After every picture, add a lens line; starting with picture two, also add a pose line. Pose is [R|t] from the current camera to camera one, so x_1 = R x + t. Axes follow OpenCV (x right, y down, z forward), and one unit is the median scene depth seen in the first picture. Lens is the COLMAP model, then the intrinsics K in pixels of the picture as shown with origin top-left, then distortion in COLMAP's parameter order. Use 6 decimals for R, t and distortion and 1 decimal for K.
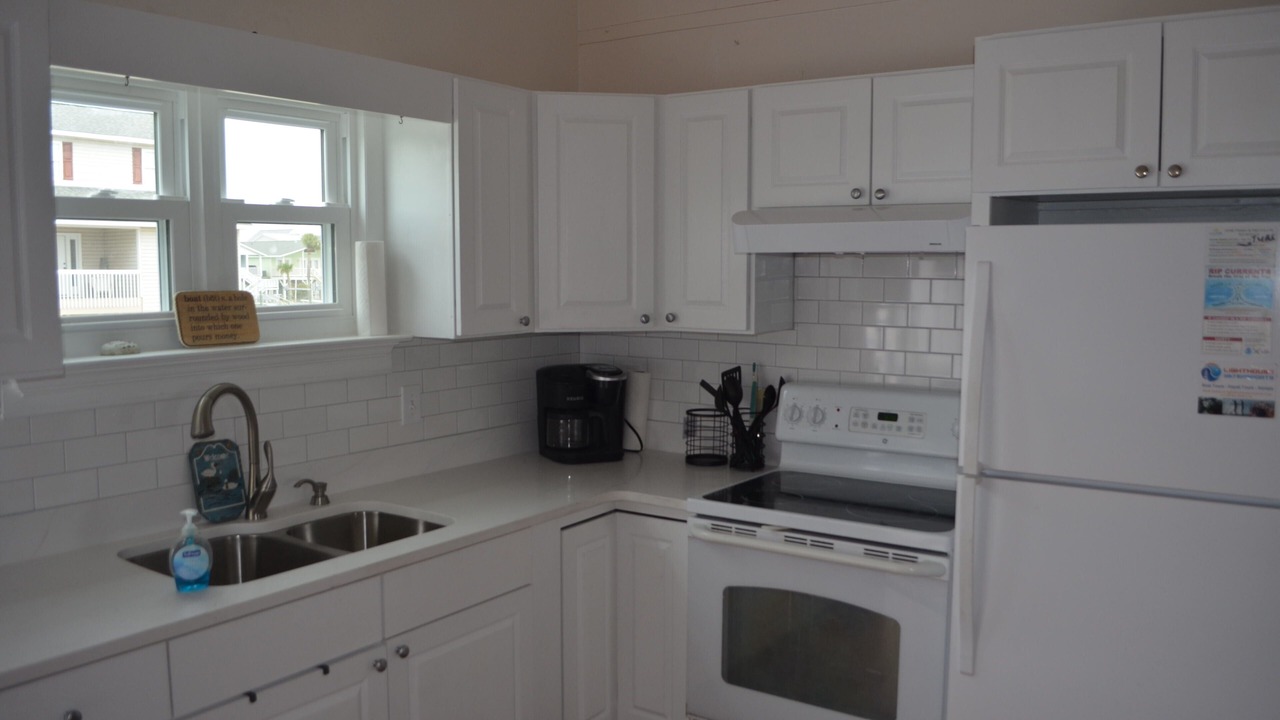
lens RADIAL K [[1020.3, 0, 635.9], [0, 1020.3, 362.2], [0, 0, 1]] dist [-0.059723, 0.005079]
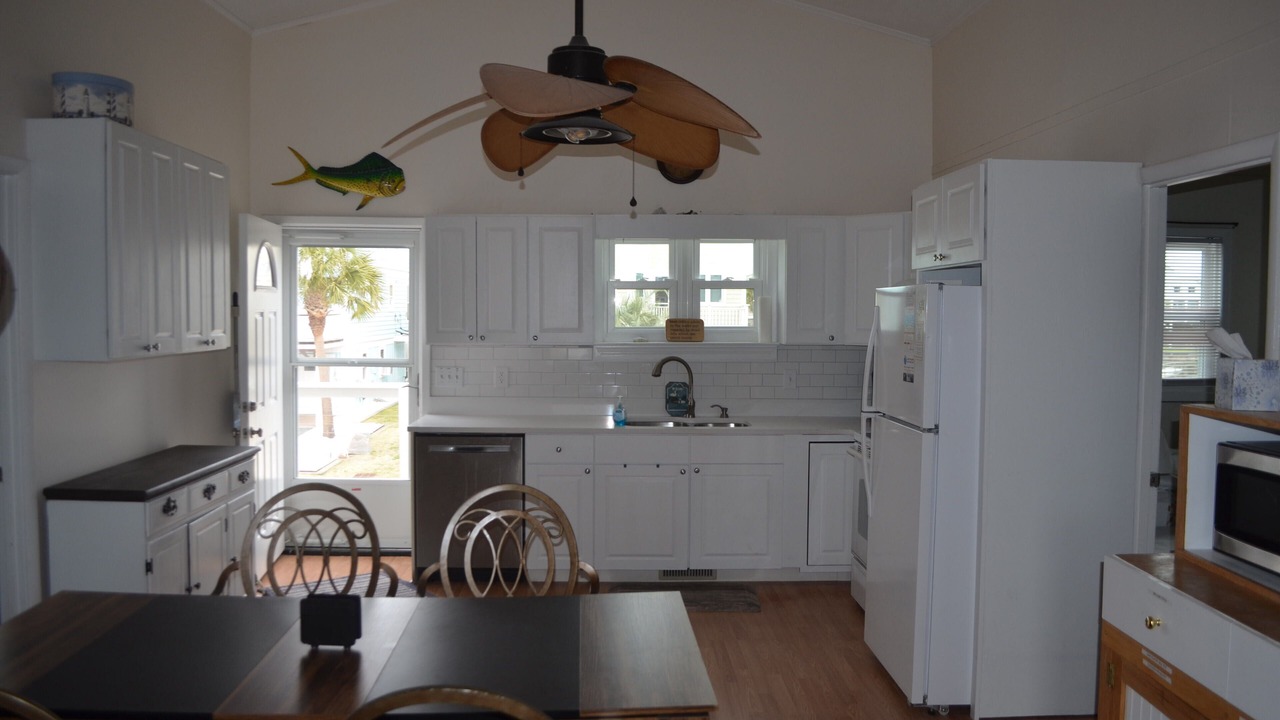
lens RADIAL K [[1020.3, 0, 638.8], [0, 1020.3, 361.5], [0, 0, 1]] dist [-0.059723, 0.005079]
pose [[0.582194, 0.040731, -0.812029, 1.401839], [-0.075907, 0.997105, -0.004408, 0.045395], [0.809499, 0.064204, 0.583601, -0.450335]]
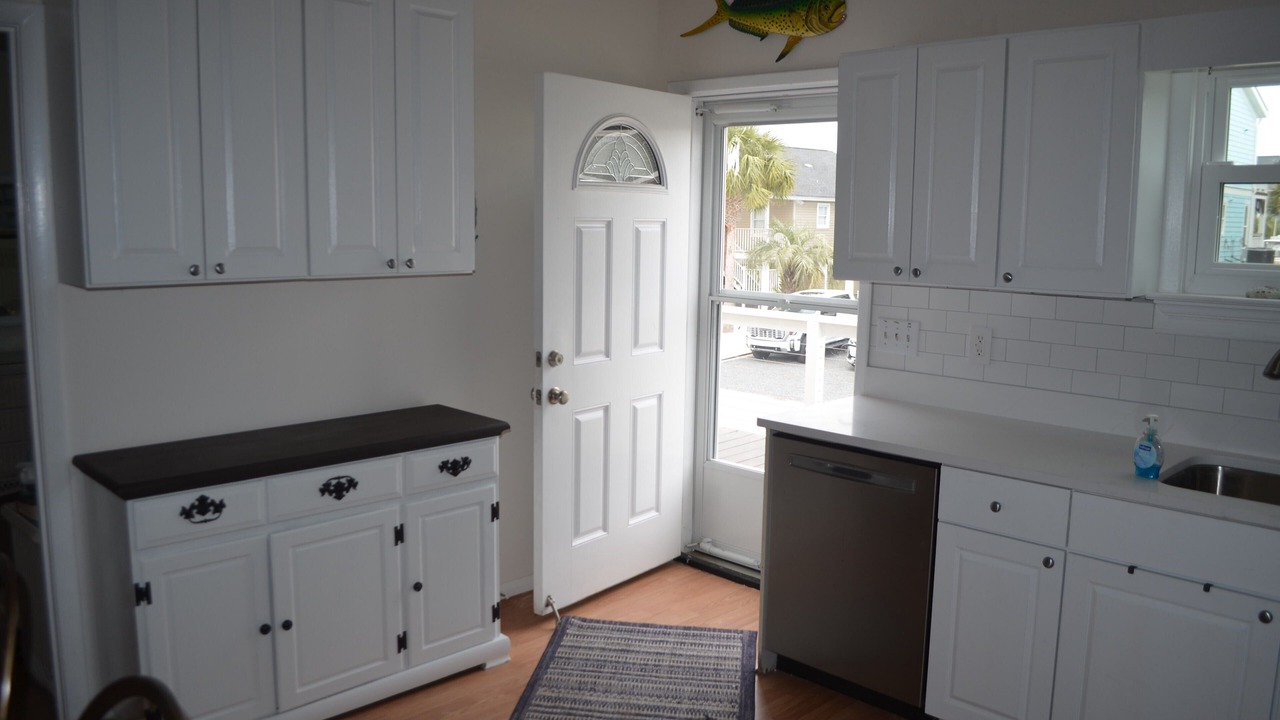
lens RADIAL K [[1020.3, 0, 676.2], [0, 1020.3, 337.9], [0, 0, 1]] dist [-0.059723, 0.005079]
pose [[-0.154163, 0.101414, -0.982827, 0.657280], [-0.109974, 0.986776, 0.119071, -0.023315], [0.981906, 0.126441, -0.140971, 0.444058]]
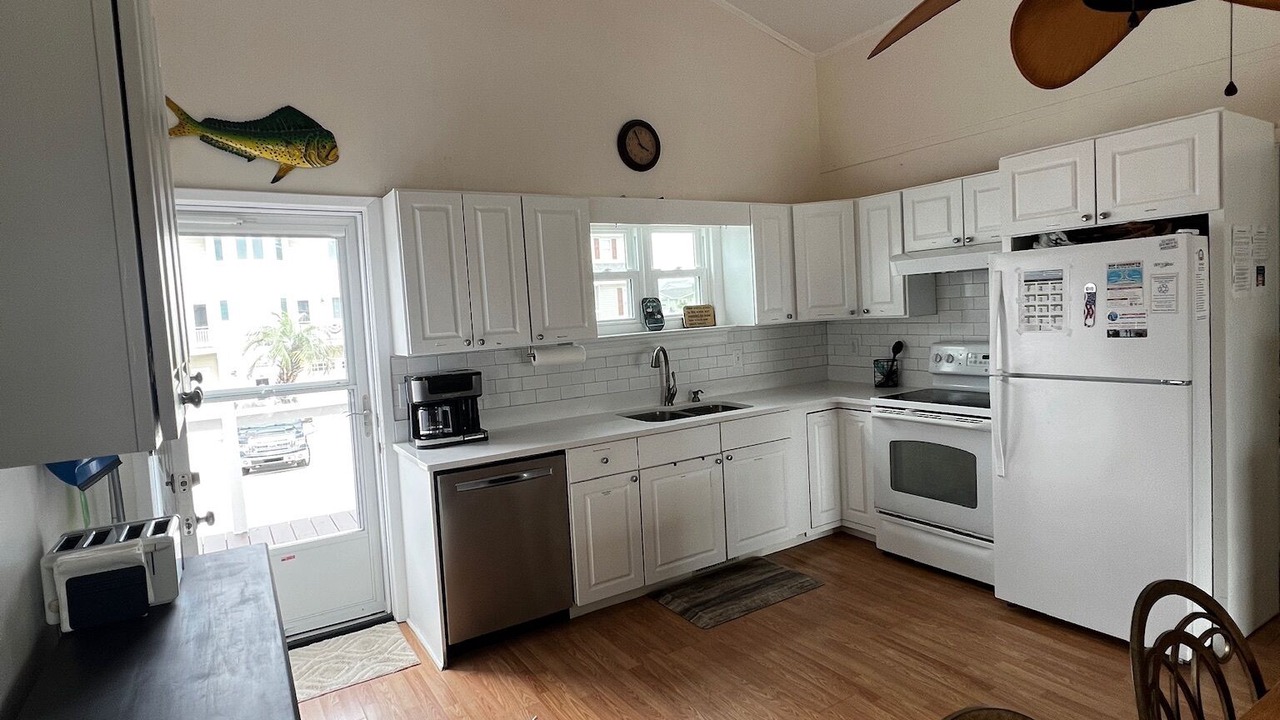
lens RADIAL K [[680.5, 0, 646.8], [0, 680.5, 352.0], [0, 0, 1]] dist [0.006730, -0.000106]
pose [[0.921962, -0.033464, -0.385832, 0.177582], [0.027044, 0.999391, -0.022056, 0.062938], [0.386335, 0.009900, 0.922306, -0.447976]]
